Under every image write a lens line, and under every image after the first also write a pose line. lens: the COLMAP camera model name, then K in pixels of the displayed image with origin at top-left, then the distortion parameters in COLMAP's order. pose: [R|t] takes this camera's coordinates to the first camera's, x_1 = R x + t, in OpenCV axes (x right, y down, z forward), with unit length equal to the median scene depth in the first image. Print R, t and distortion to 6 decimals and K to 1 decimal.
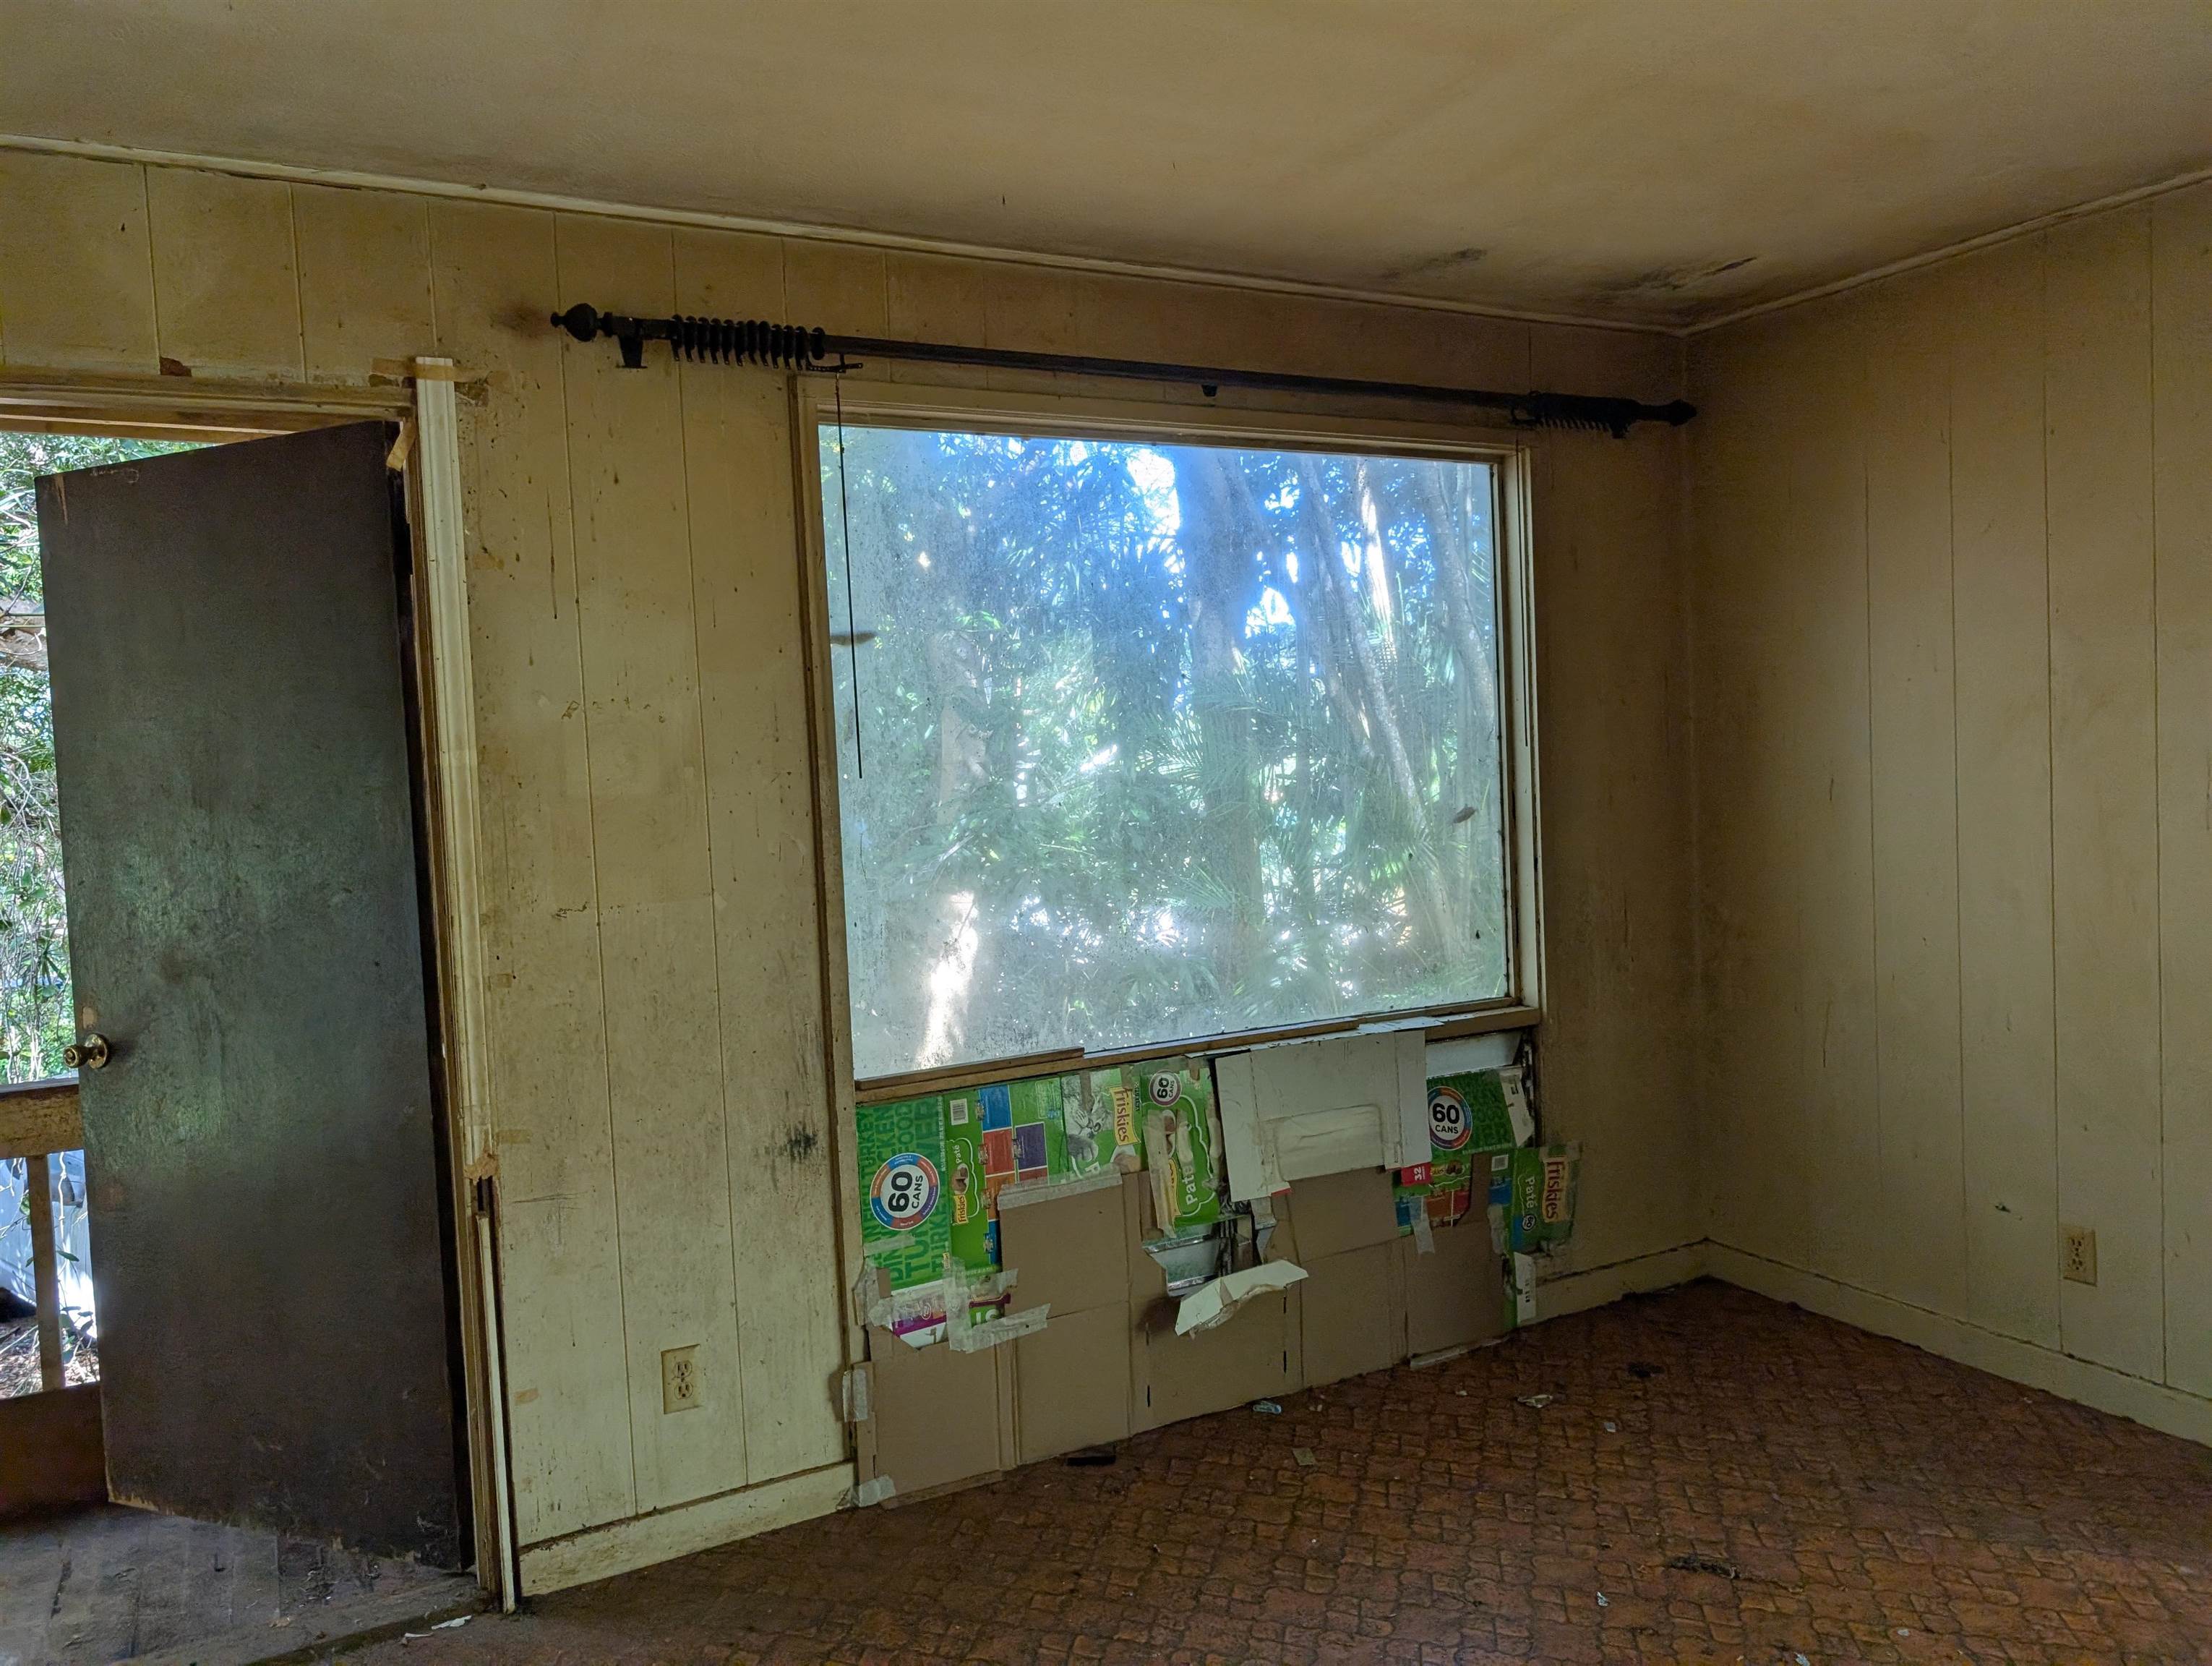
lens RADIAL K [[1589.3, 0, 1107.2], [0, 1589.3, 833.9], [0, 0, 1]] dist [0.018241, -0.014226]
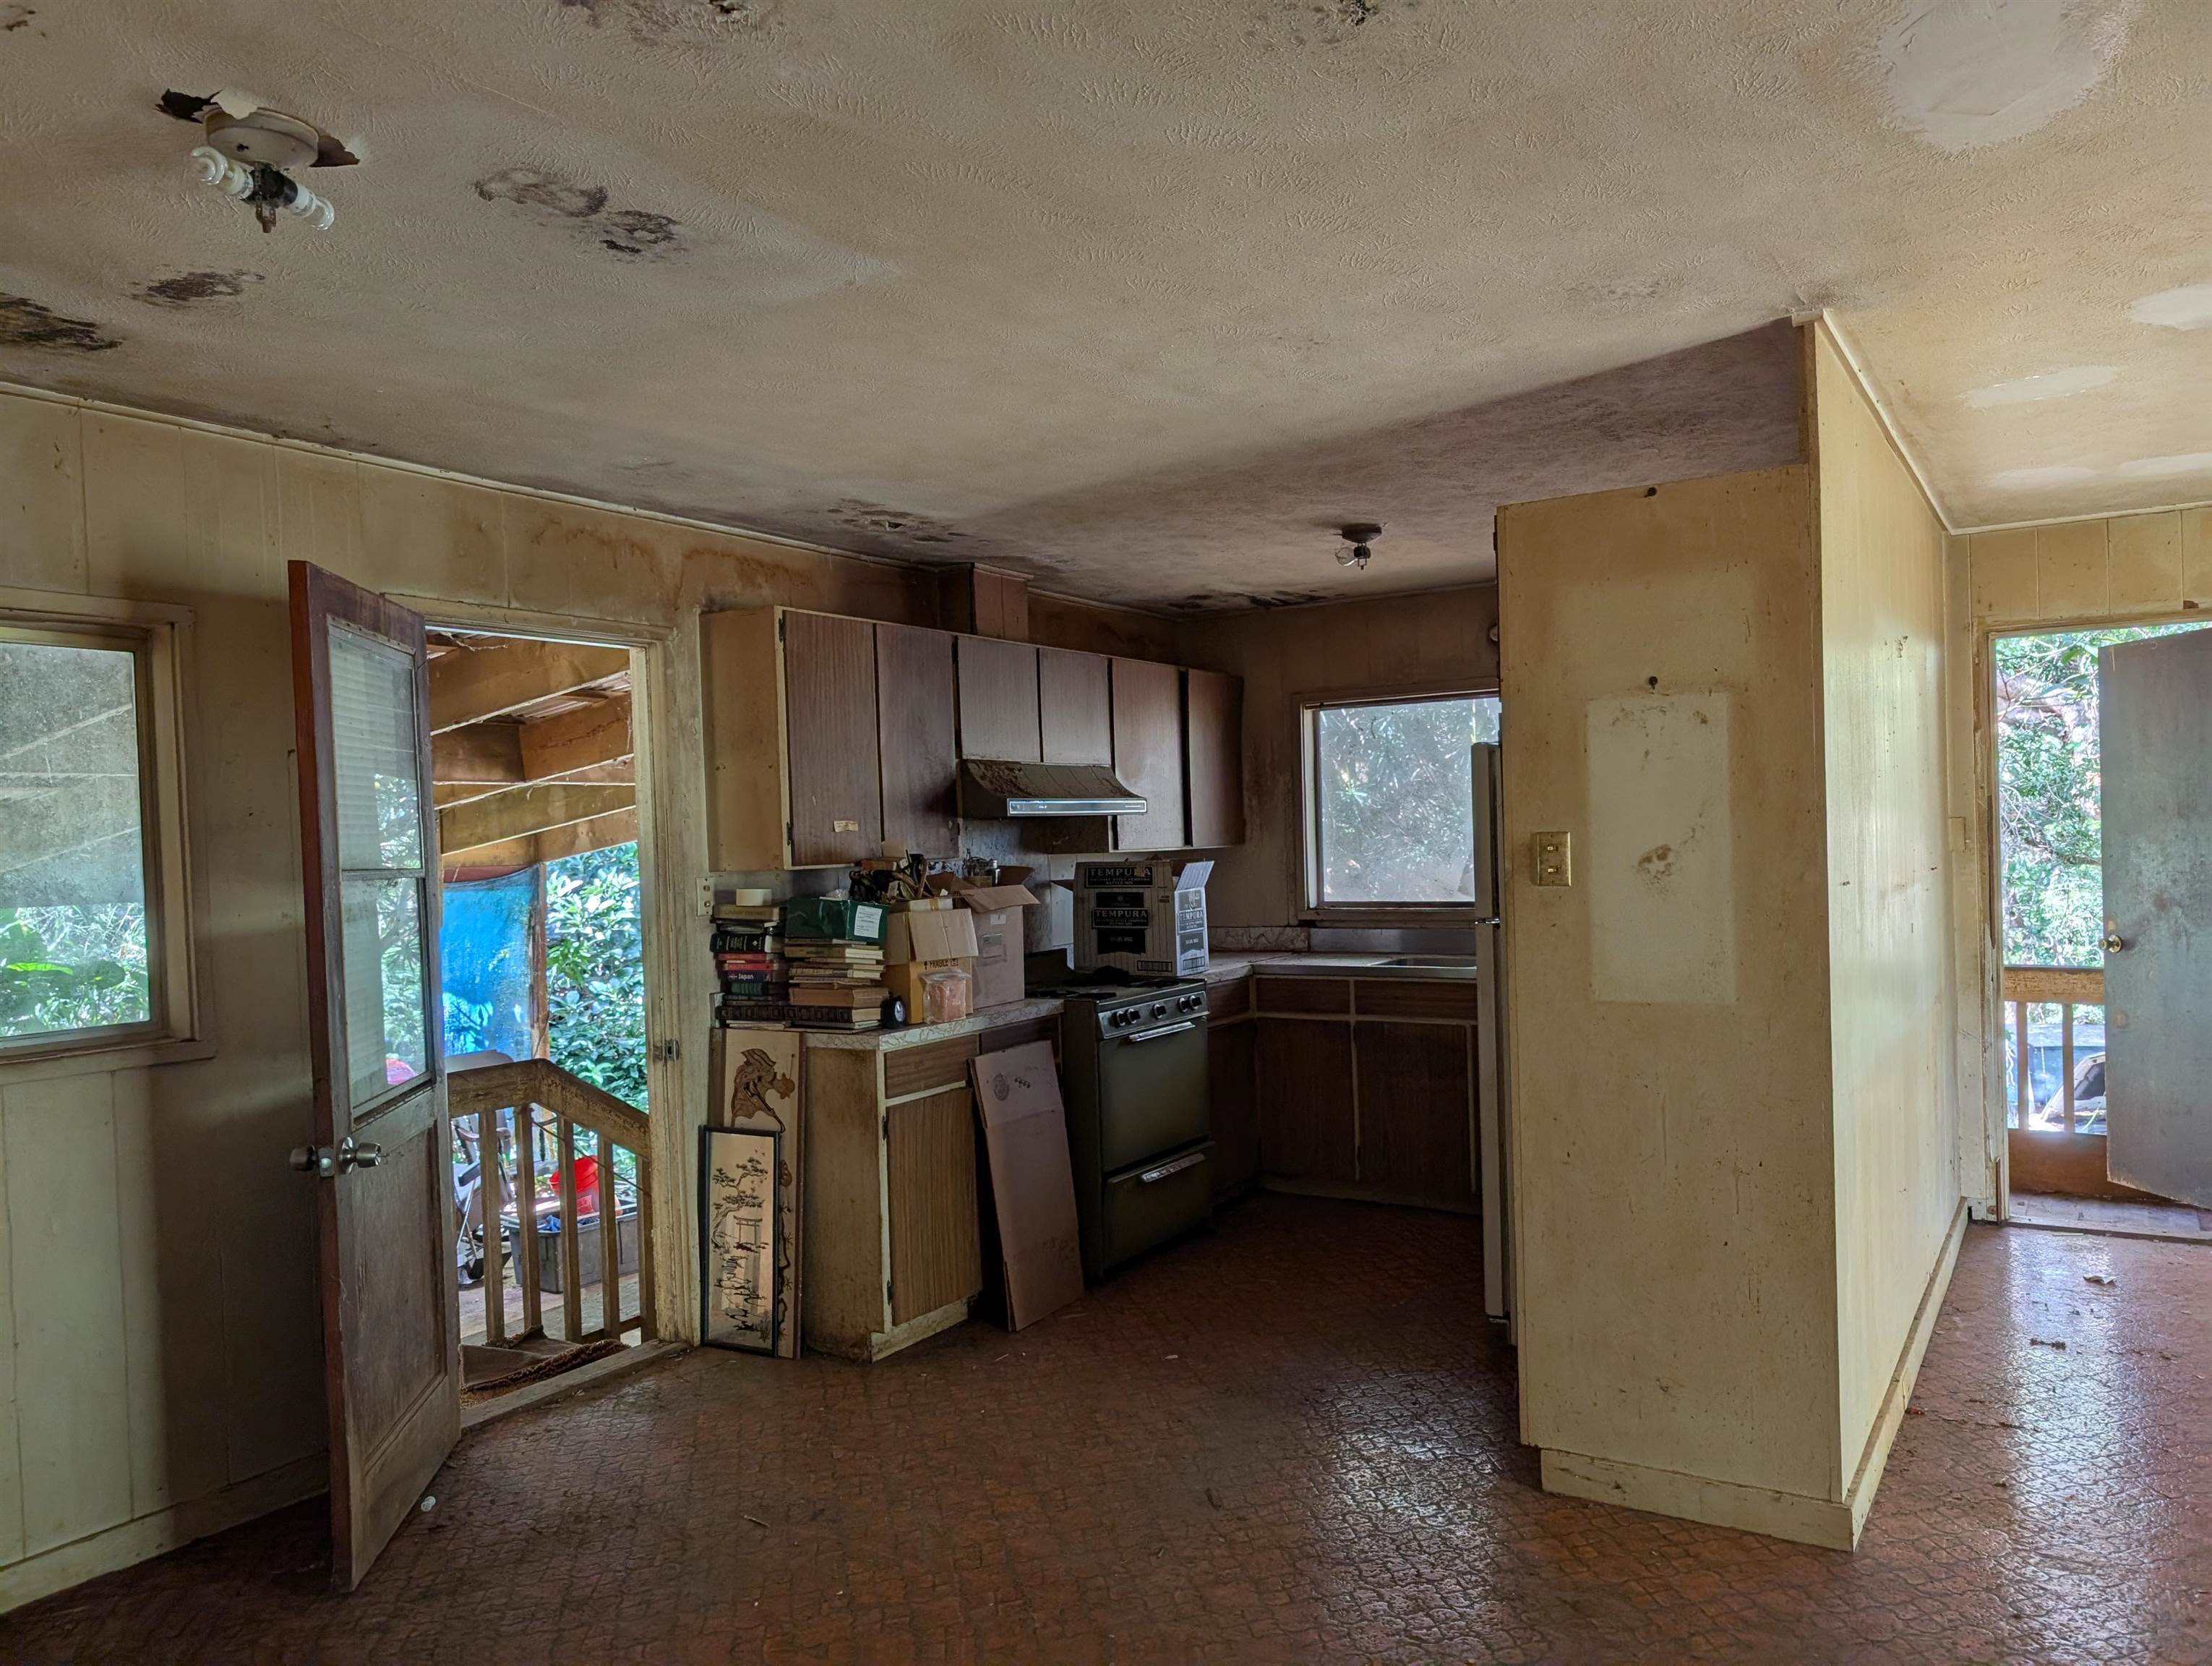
lens RADIAL K [[1589.3, 0, 1091.4], [0, 1589.3, 887.1], [0, 0, 1]] dist [0.018241, -0.014226]
pose [[0.496053, 0.041134, -0.867317, 0.441674], [-0.027288, 0.999122, 0.031778, 0.040540], [0.867863, 0.007904, 0.496740, -1.070407]]
